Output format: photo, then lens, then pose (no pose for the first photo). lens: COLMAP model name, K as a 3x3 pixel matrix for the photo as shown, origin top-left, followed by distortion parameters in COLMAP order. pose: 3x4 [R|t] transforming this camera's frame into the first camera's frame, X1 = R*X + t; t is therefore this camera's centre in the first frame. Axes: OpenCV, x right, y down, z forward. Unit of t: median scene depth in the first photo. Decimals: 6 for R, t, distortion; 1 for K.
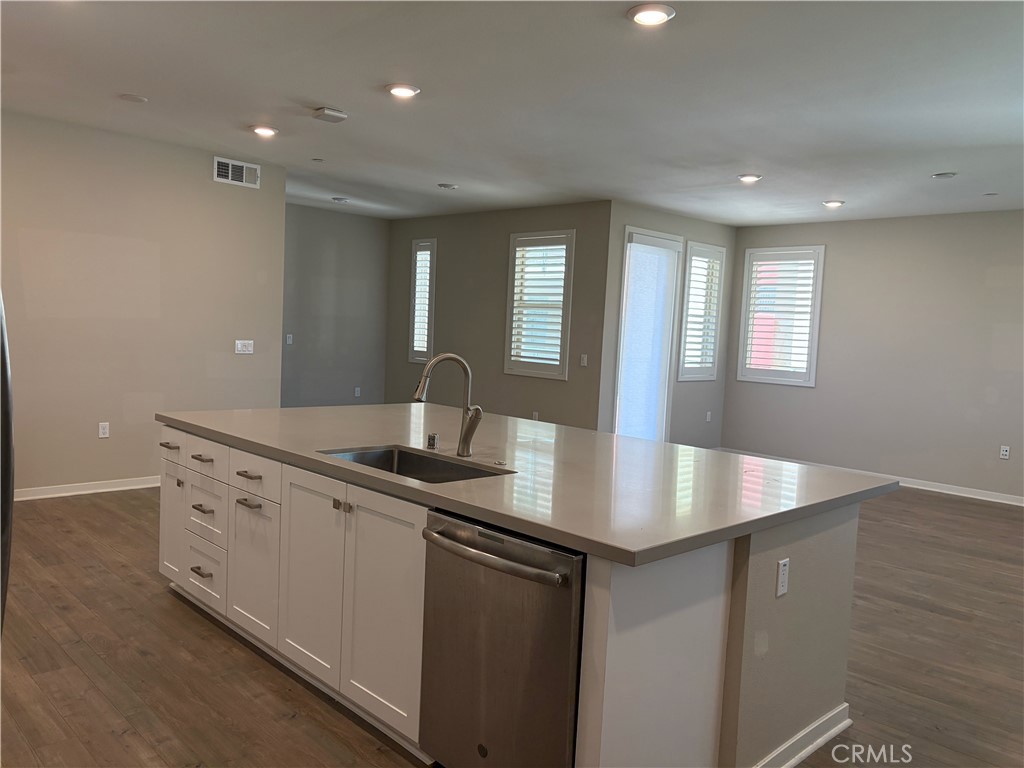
lens RADIAL K [[756.9, 0, 533.4], [0, 756.9, 385.8], [0, 0, 1]] dist [-0.001456, -0.050391]
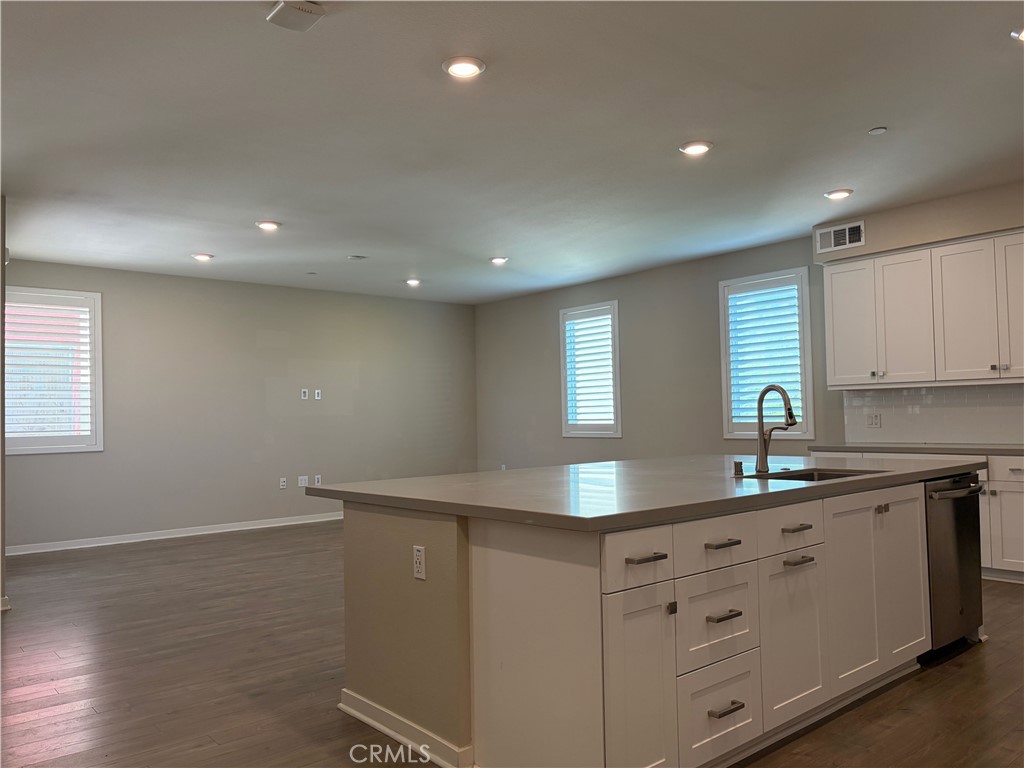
lens RADIAL K [[781.4, 0, 512.0], [0, 781.4, 384.0], [0, 0, 1]] dist [0.008301, 0.002577]
pose [[0.093553, -0.022711, 0.995355, -0.674696], [0.083595, 0.996389, 0.014877, -0.067582], [-0.992099, 0.081815, 0.095113, 0.581181]]
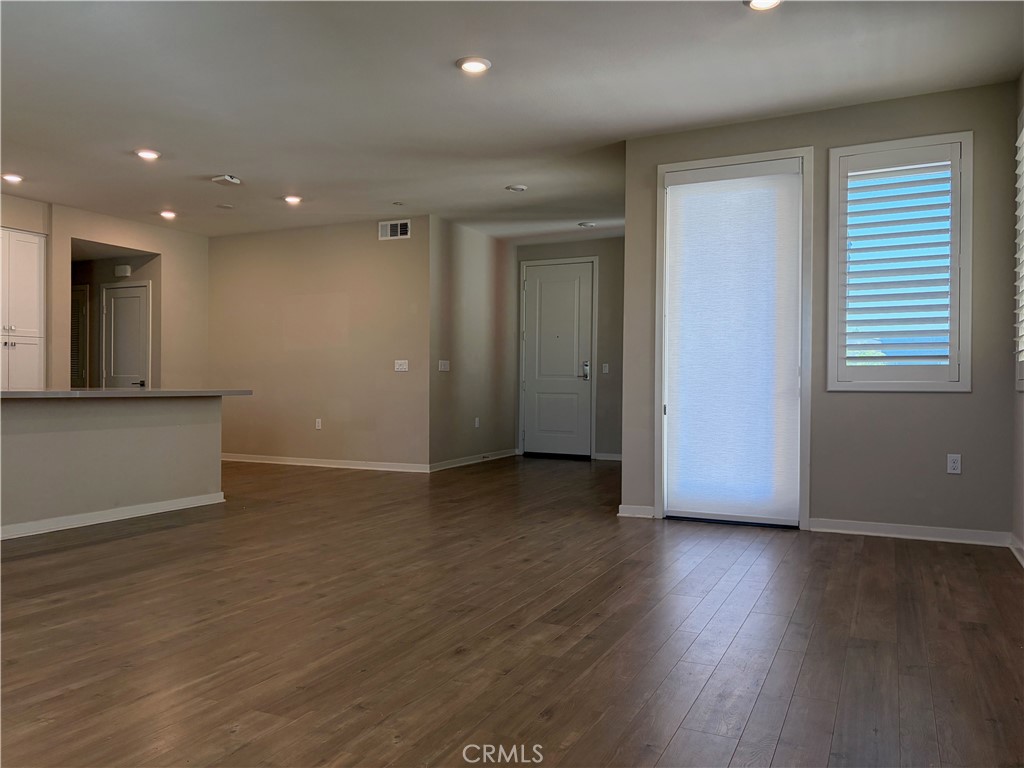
lens RADIAL K [[778.8, 0, 511.8], [0, 778.8, 412.2], [0, 0, 1]] dist [-0.002756, -0.005193]
pose [[0.330430, -0.009392, -0.943784, 0.913605], [-0.049430, 0.998406, -0.027242, 0.052581], [0.942535, 0.055653, 0.329439, 0.768314]]
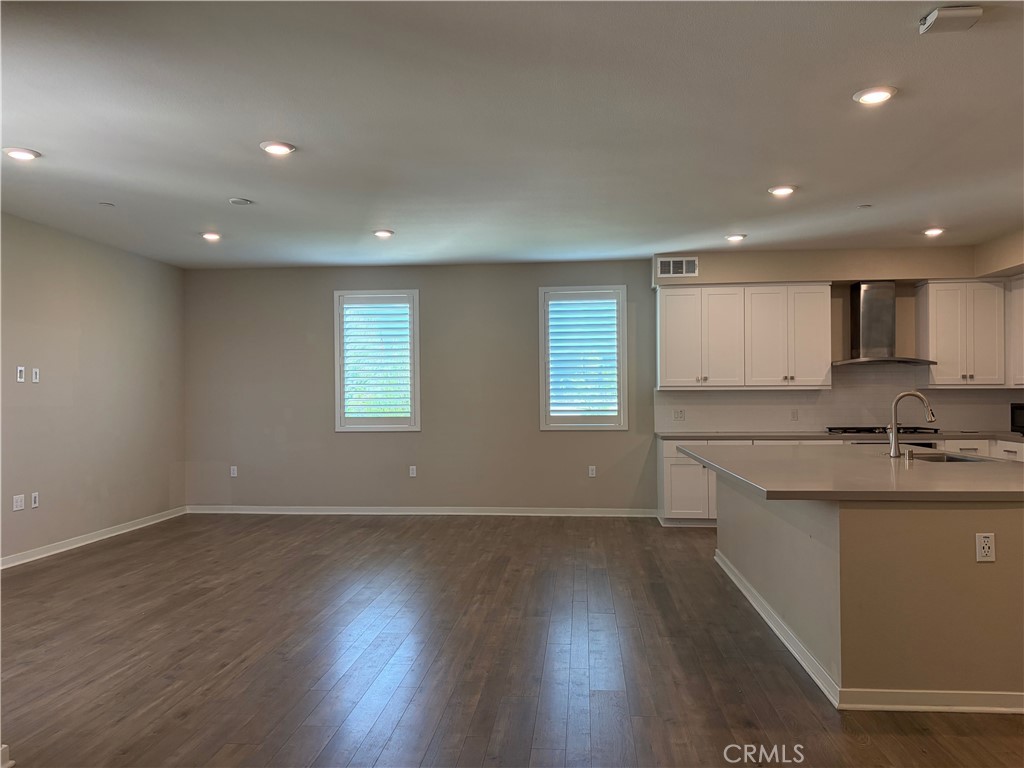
lens RADIAL K [[782.3, 0, 512.0], [0, 782.3, 384.0], [0, 0, 1]] dist [0.086804, -0.090374]
pose [[-0.639263, -0.046994, 0.767551, -0.430623], [0.010125, 0.997530, 0.069508, -0.109218], [-0.768922, 0.052205, -0.637208, 1.253562]]
